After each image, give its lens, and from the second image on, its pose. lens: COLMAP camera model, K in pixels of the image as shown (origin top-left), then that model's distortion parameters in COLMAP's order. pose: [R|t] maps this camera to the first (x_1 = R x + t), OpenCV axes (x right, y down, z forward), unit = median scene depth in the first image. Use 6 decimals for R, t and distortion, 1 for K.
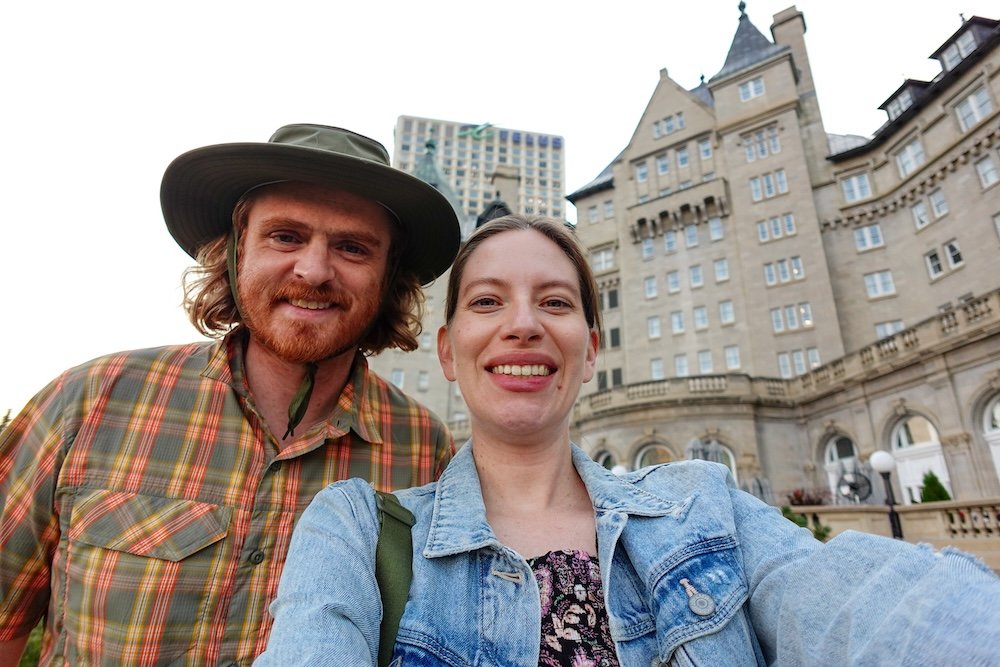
lens RADIAL K [[568.9, 0, 500.0], [0, 568.9, 333.5], [0, 0, 1]] dist [-0.003592, 0.007495]
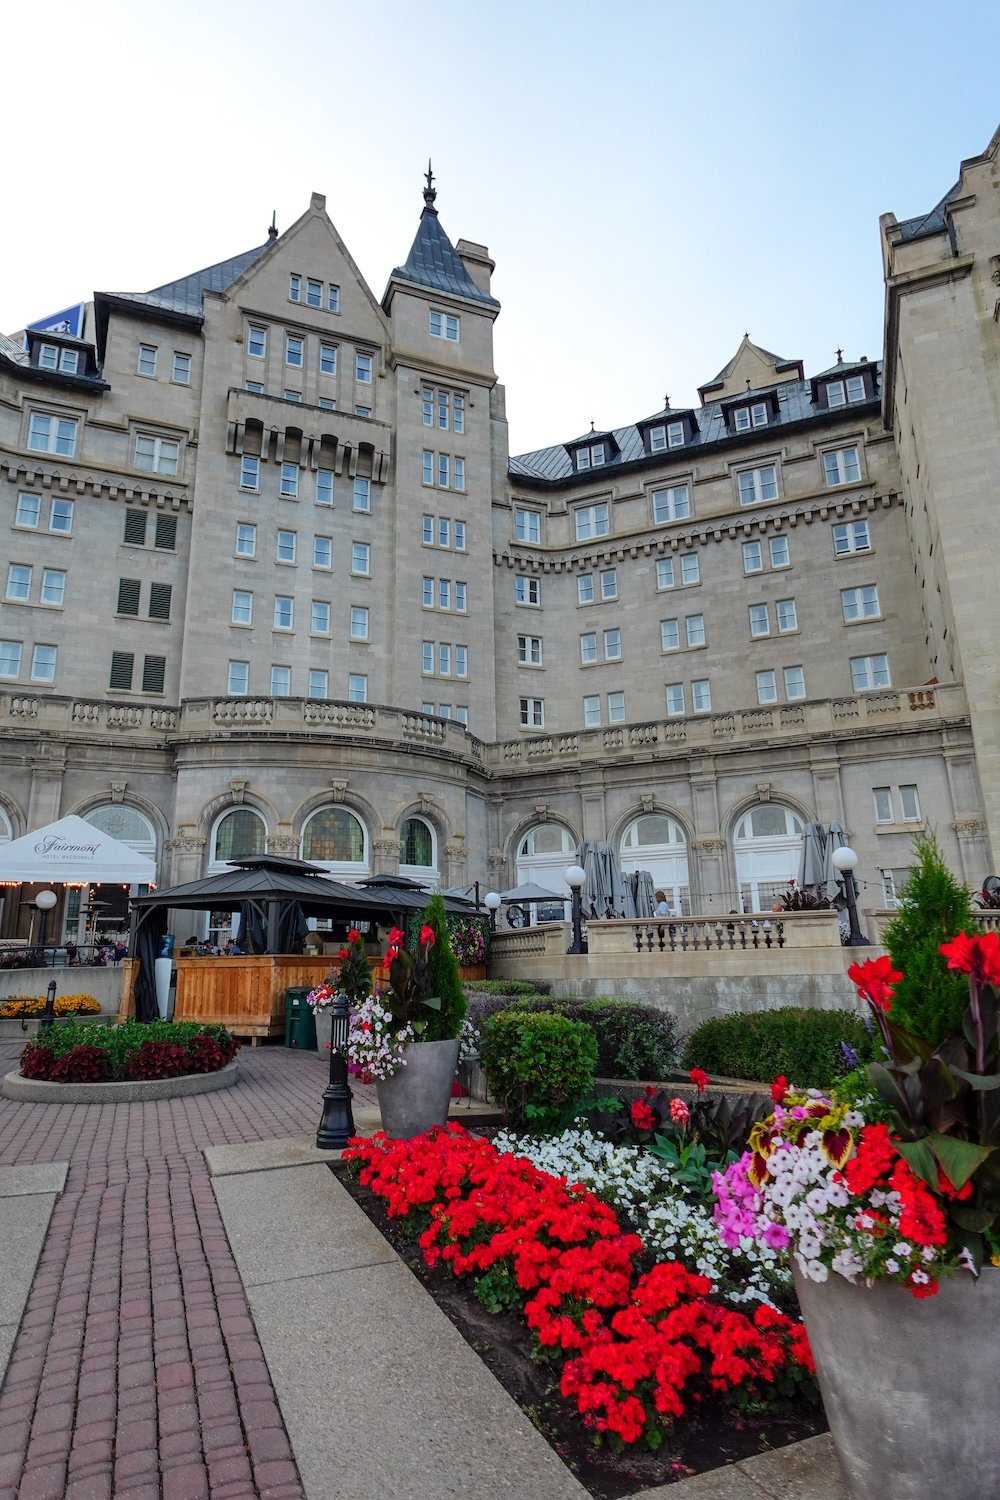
lens RADIAL K [[853.4, 0, 497.7], [0, 853.4, 752.1], [0, 0, 1]] dist [-0.003592, 0.007495]
pose [[0.525004, 0.178397, 0.832193, -0.320877], [-0.274751, 0.960960, -0.032669, 0.095101], [-0.805533, -0.211495, 0.553522, 0.276486]]
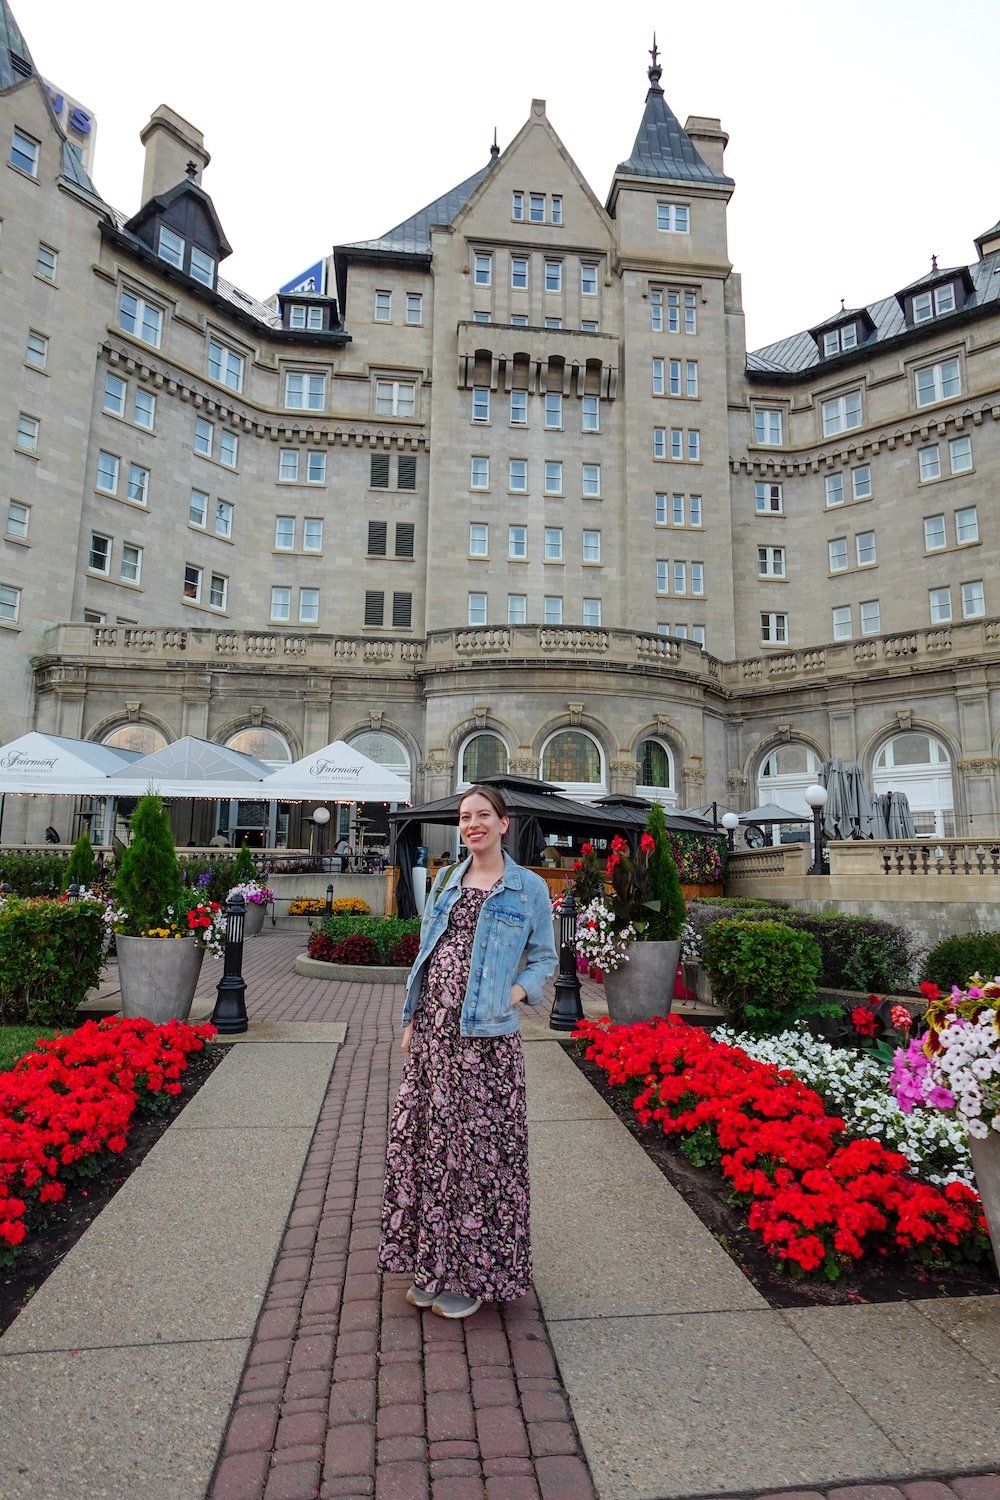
lens RADIAL K [[853.4, 0, 497.7], [0, 853.4, 752.1], [0, 0, 1]] dist [-0.003592, 0.007495]
pose [[0.738808, 0.096657, 0.666949, -0.324357], [-0.238455, 0.963132, 0.124565, 0.095243], [-0.630319, -0.251066, 0.734618, 0.268303]]
